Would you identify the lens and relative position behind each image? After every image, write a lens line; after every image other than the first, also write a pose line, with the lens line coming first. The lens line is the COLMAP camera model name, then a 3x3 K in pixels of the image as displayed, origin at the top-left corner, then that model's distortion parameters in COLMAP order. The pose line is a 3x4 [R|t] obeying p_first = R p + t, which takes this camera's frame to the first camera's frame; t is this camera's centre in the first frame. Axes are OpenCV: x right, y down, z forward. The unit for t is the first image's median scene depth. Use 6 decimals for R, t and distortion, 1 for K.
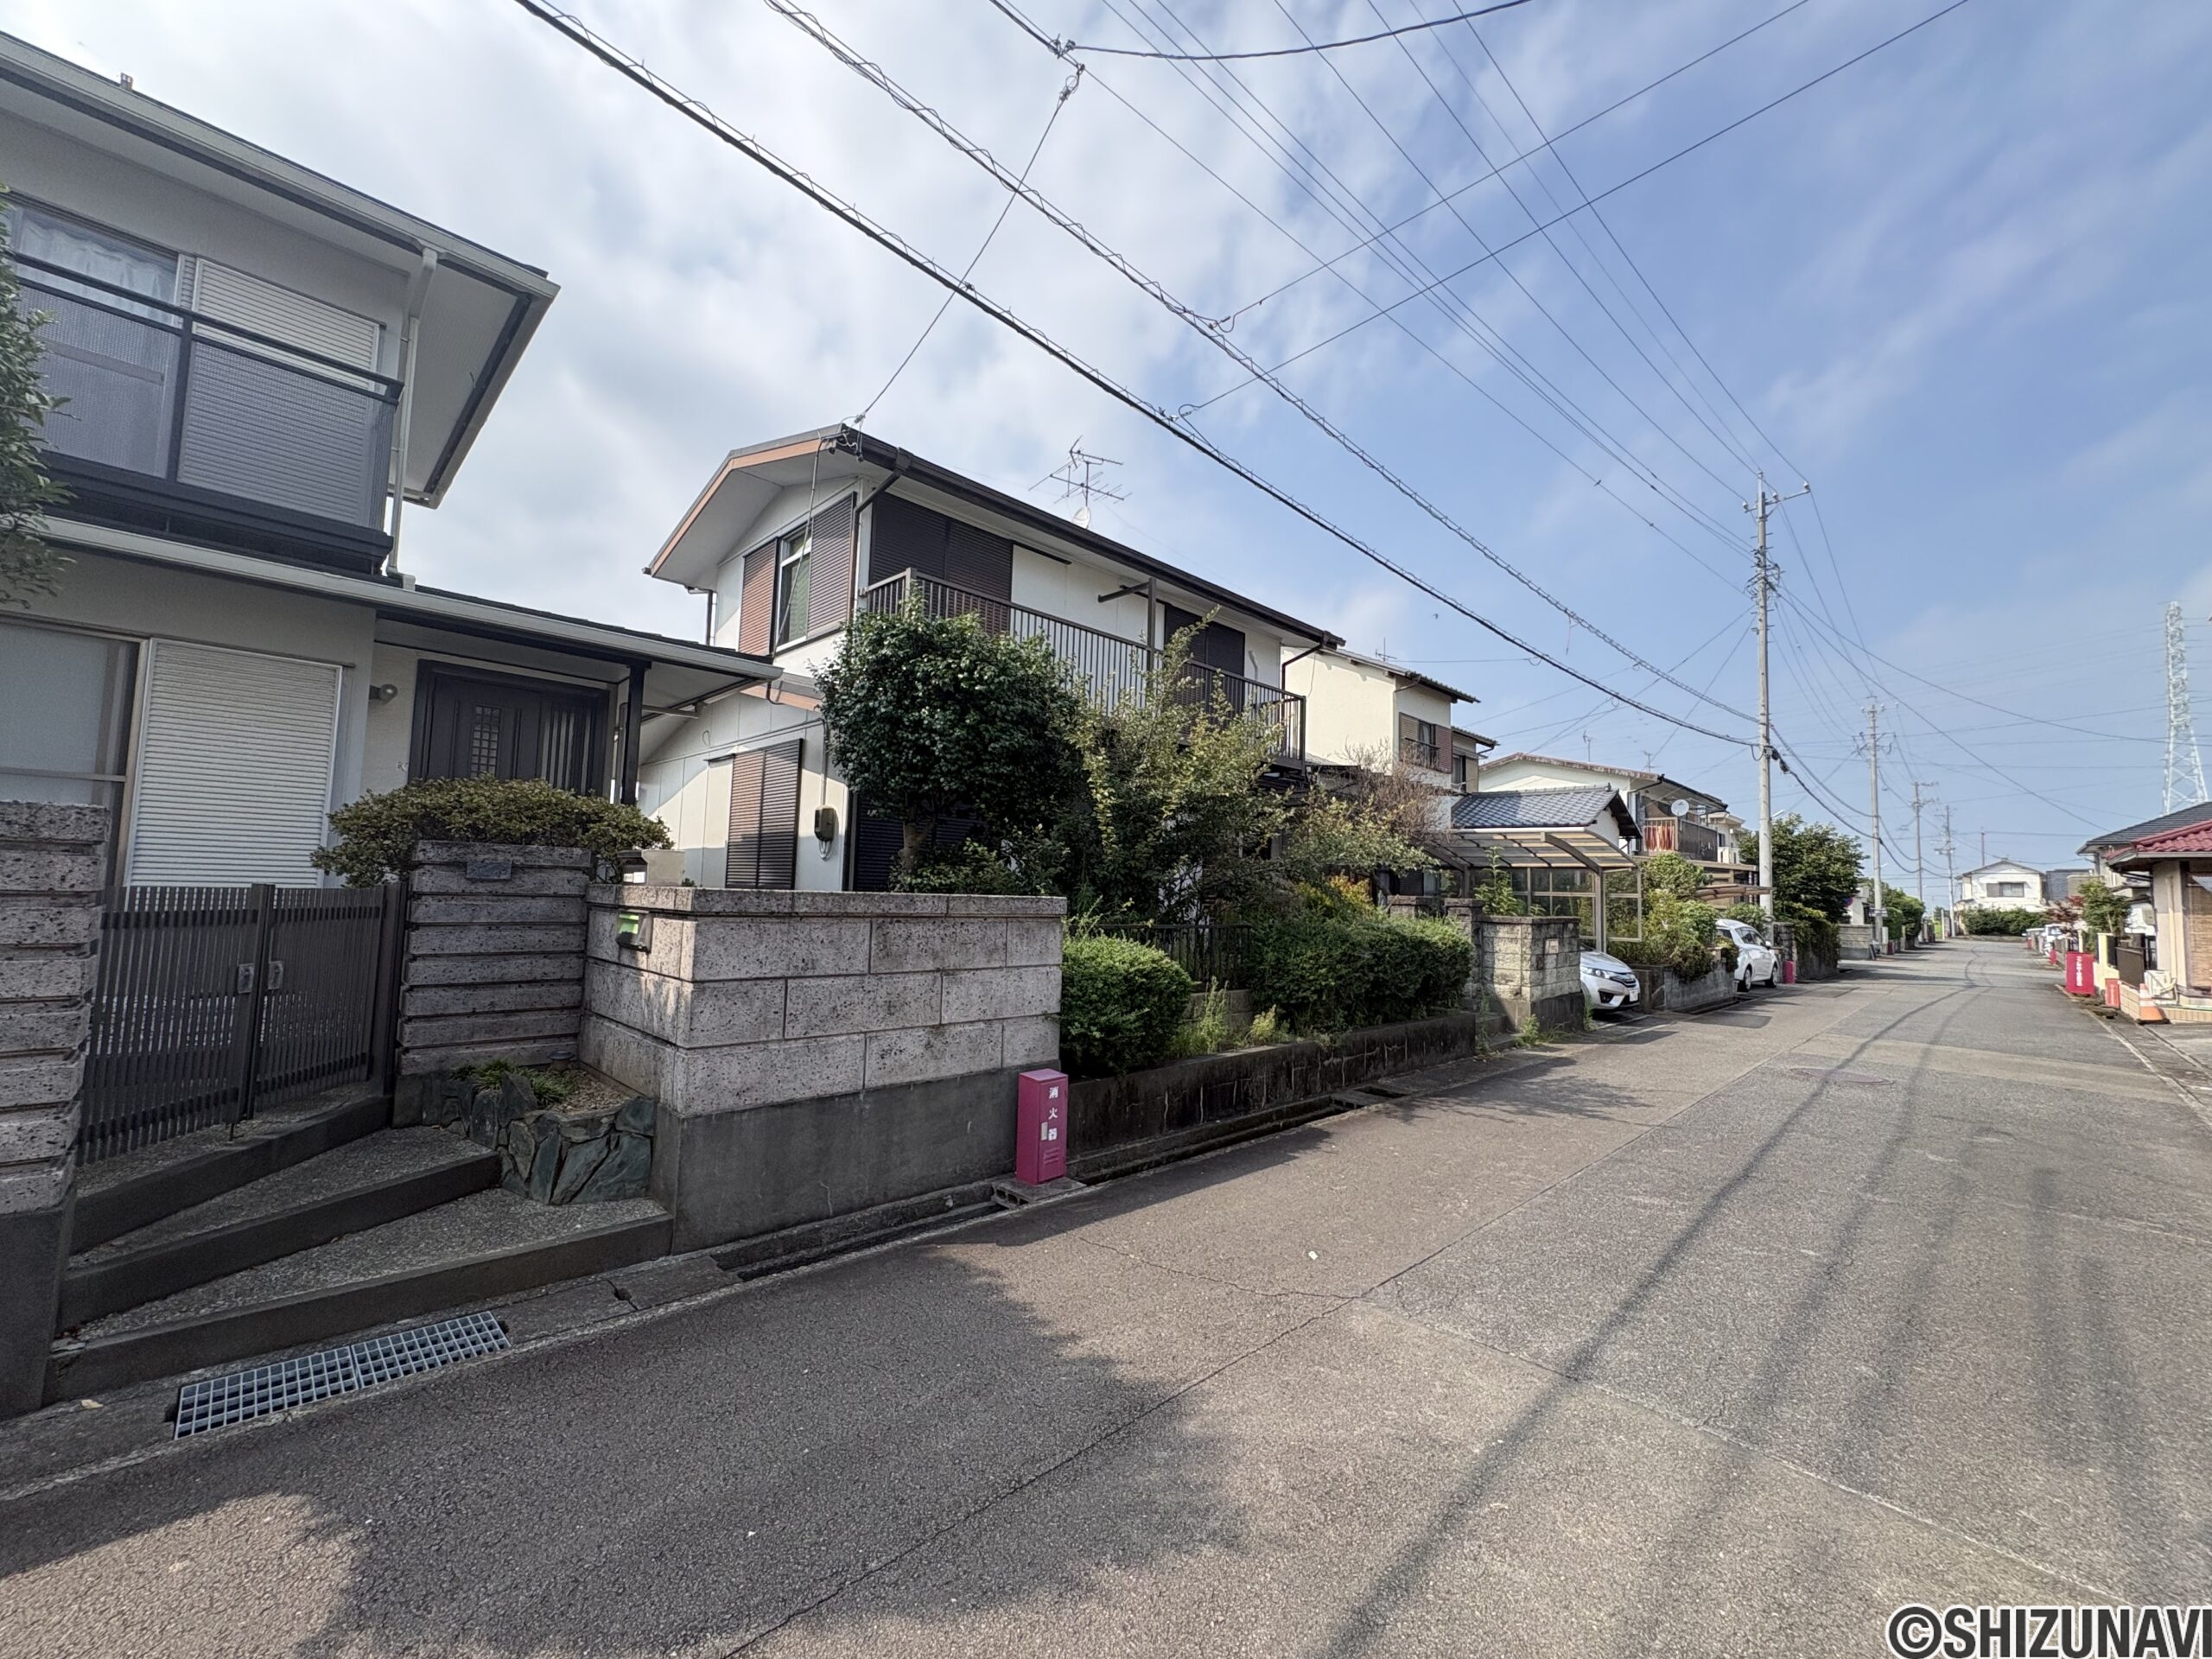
lens RADIAL K [[881.9, 0, 1100.3], [0, 881.9, 830.2], [0, 0, 1]] dist [0.000373, -0.000043]
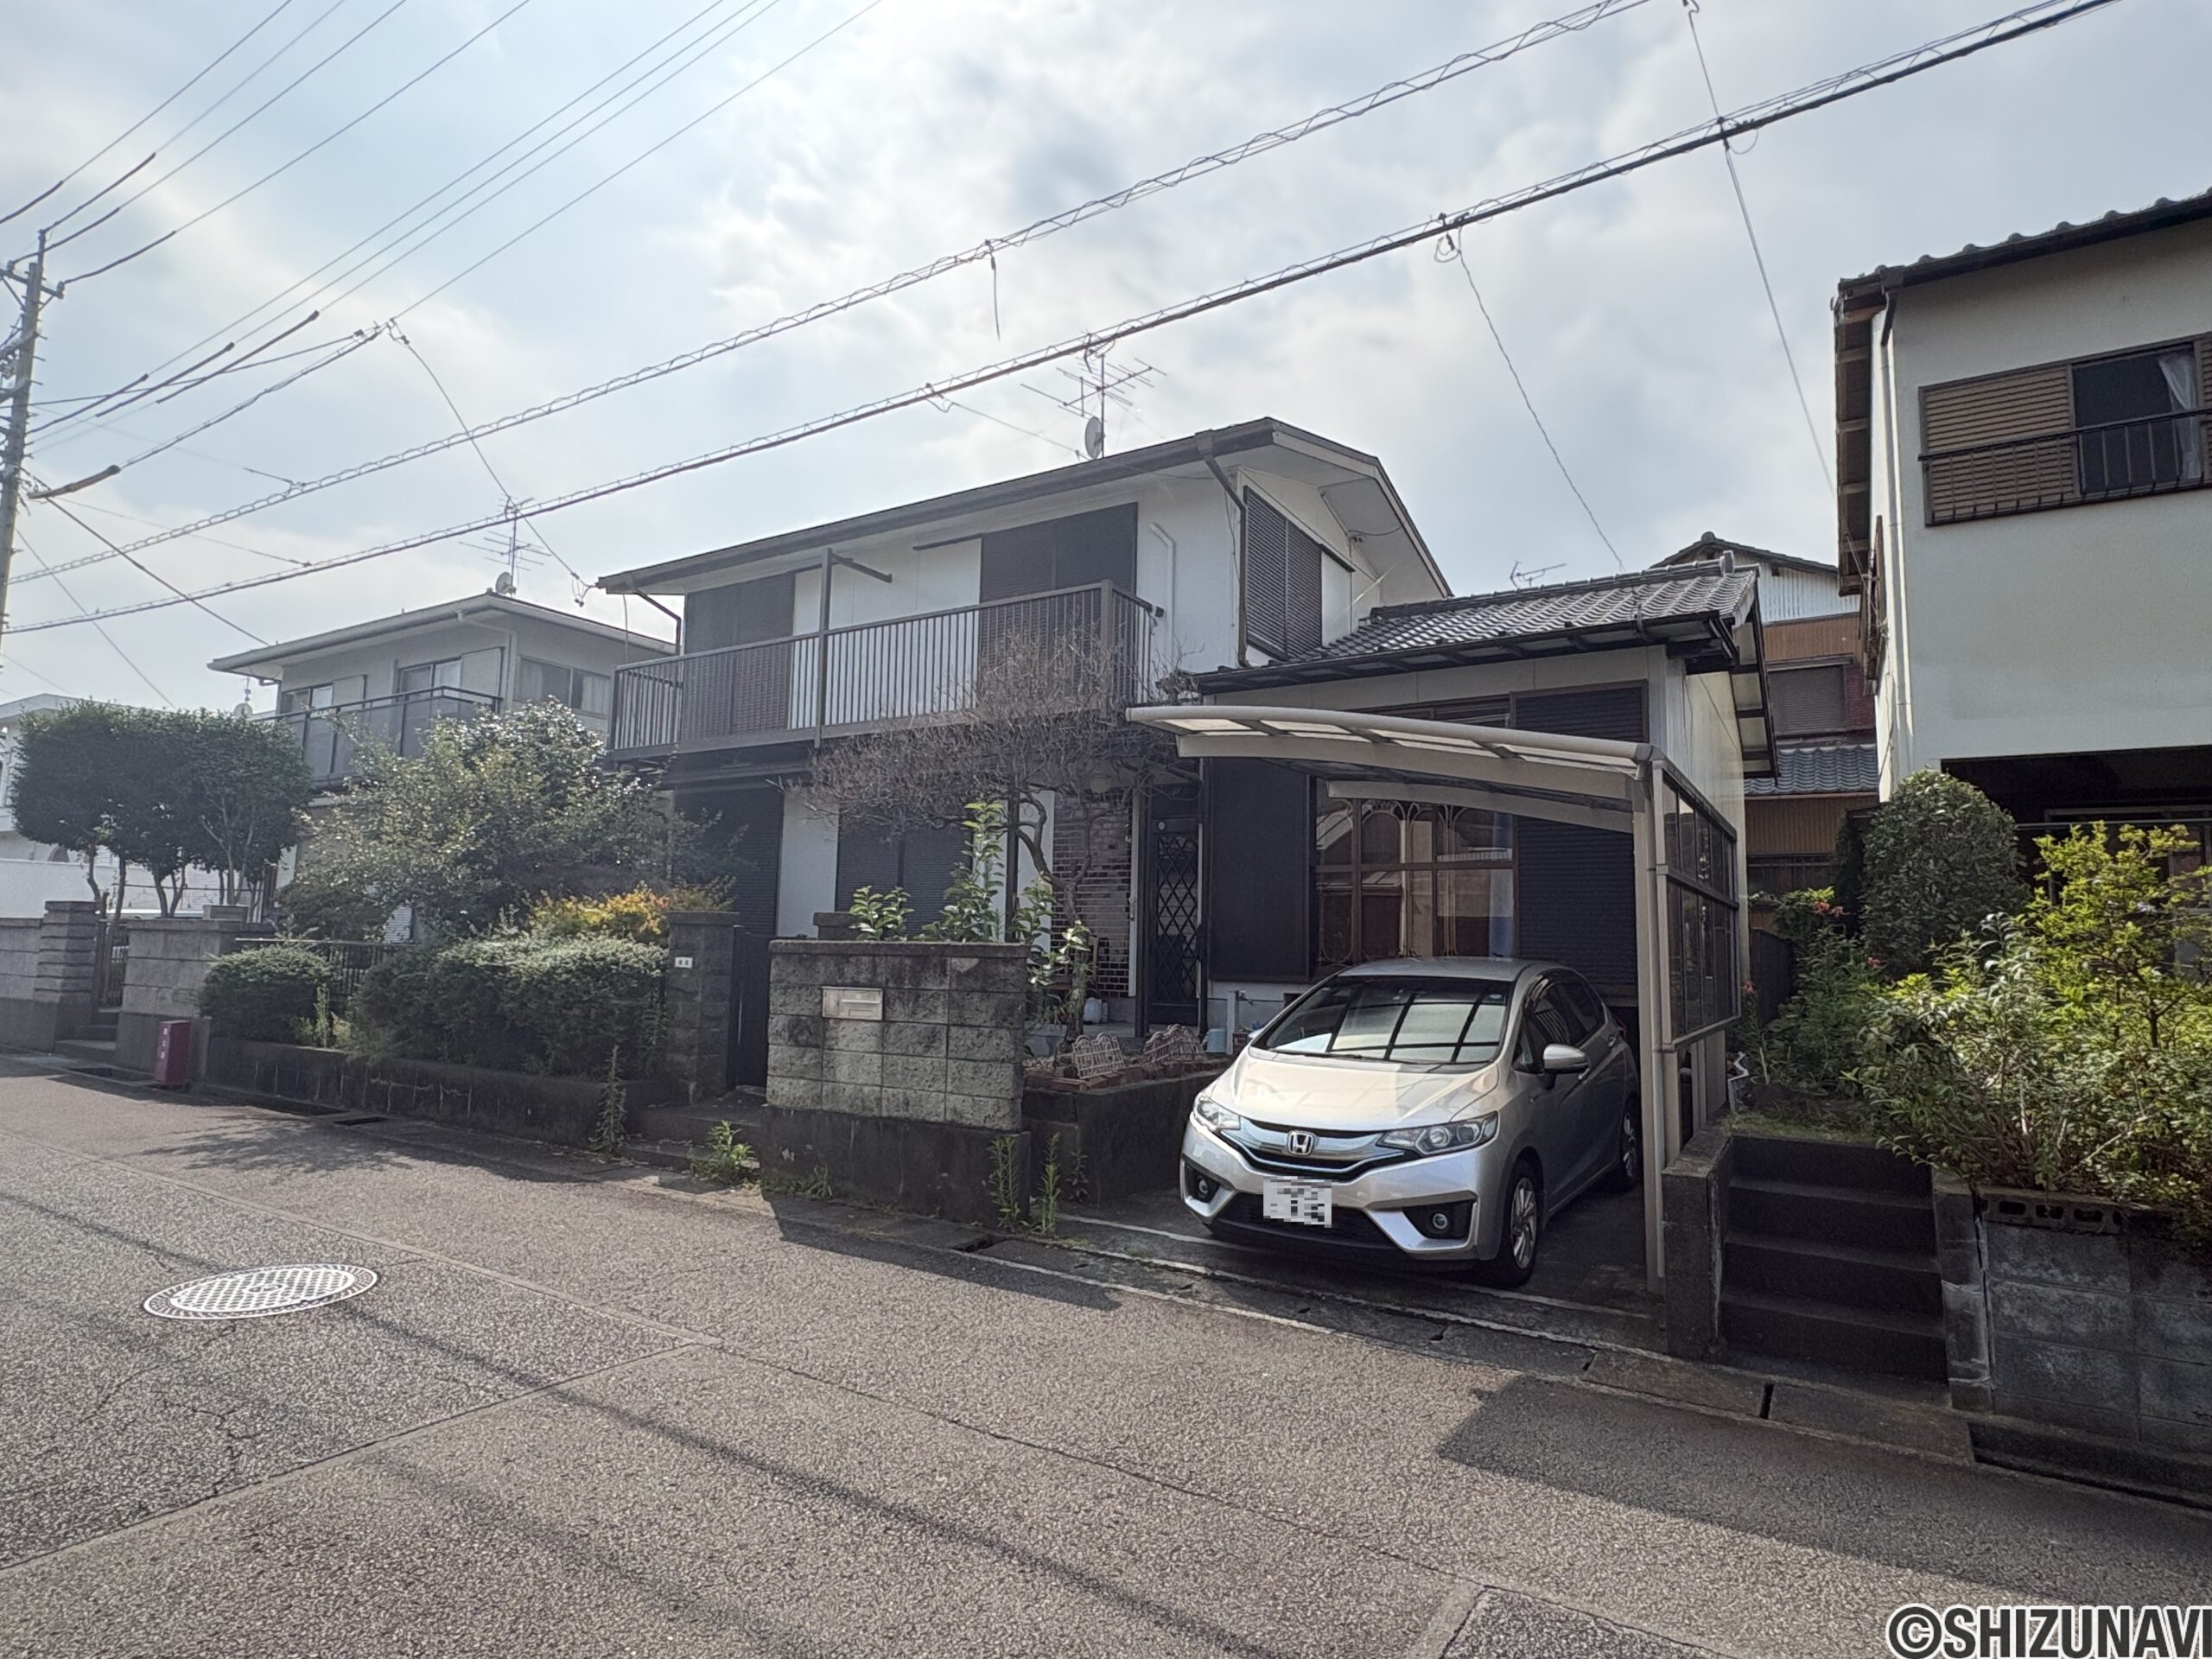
lens RADIAL K [[1182.1, 0, 1098.3], [0, 1182.1, 839.6], [0, 0, 1]] dist [0.002827, -0.002313]
pose [[0.228461, -0.121577, -0.965932, 1.630457], [0.052456, 0.992268, -0.112485, 0.172706], [0.972139, -0.024970, 0.233072, 1.380603]]
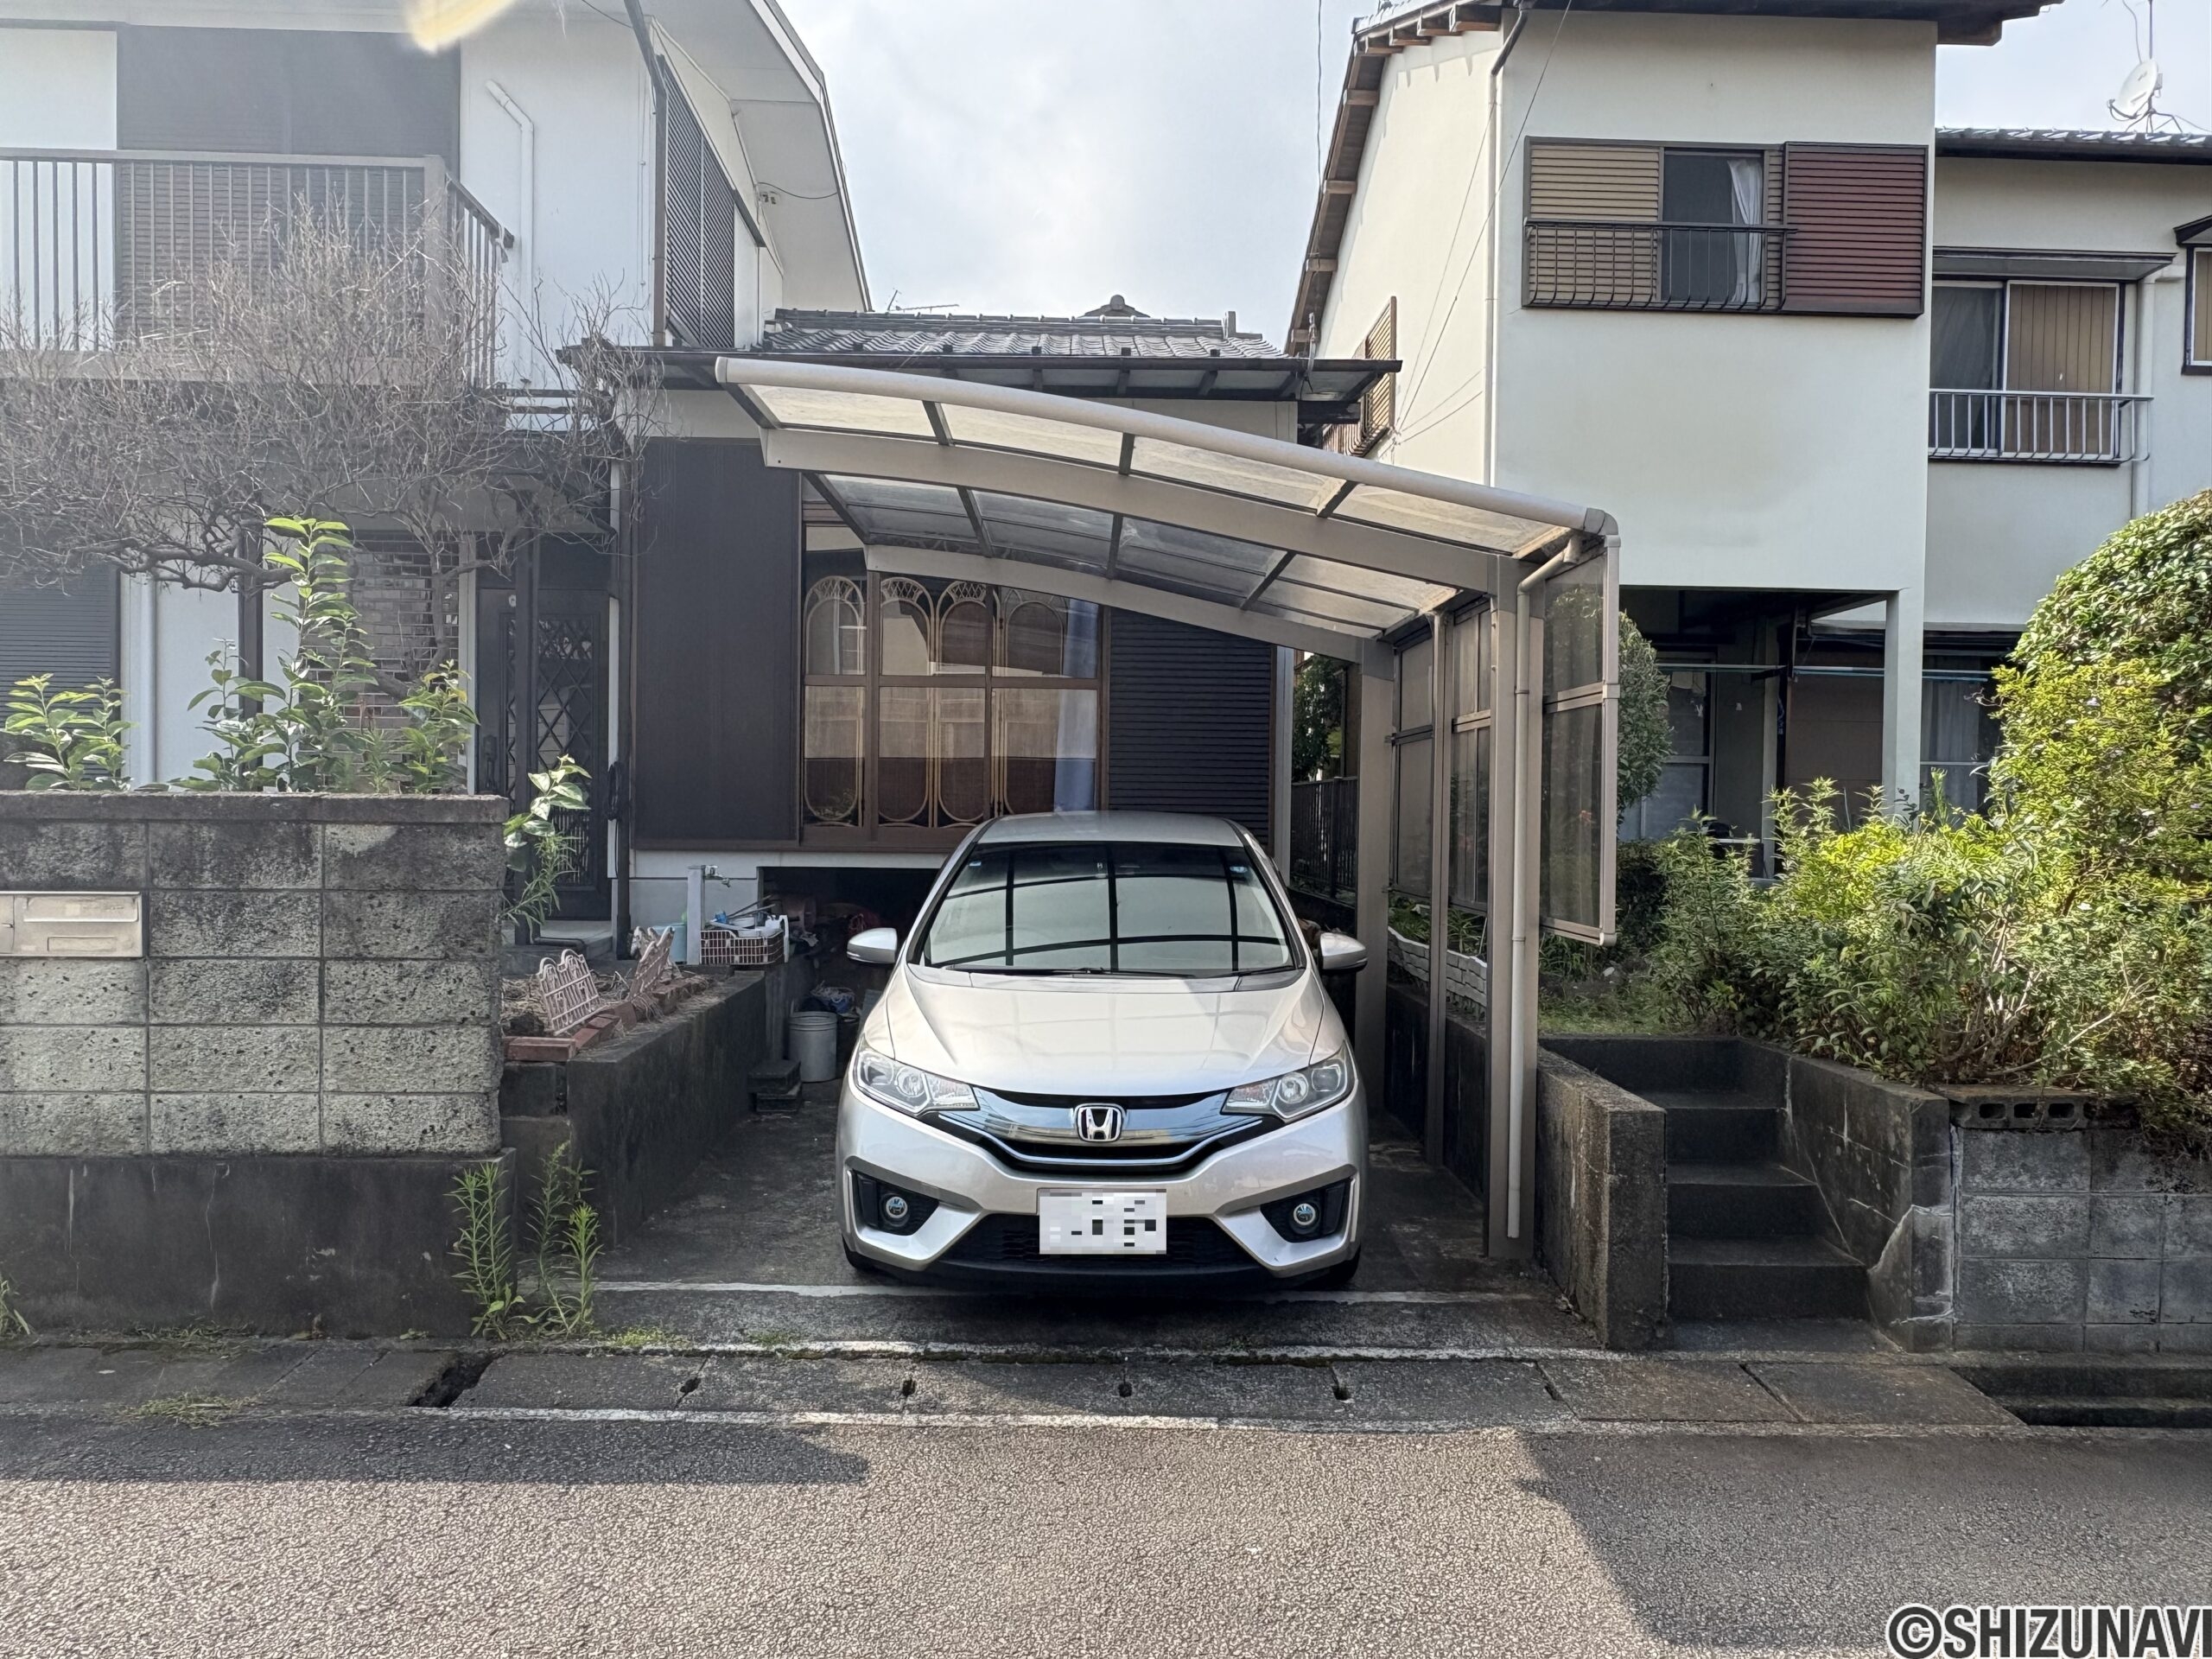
lens RADIAL K [[1461.4, 0, 1110.3], [0, 1461.4, 843.9], [0, 0, 1]] dist [-0.005461, 0.007574]
pose [[0.731139, -0.009659, -0.682161, 1.334981], [0.057808, 0.997181, 0.047838, 0.154165], [0.679775, -0.074411, 0.729636, 1.285658]]
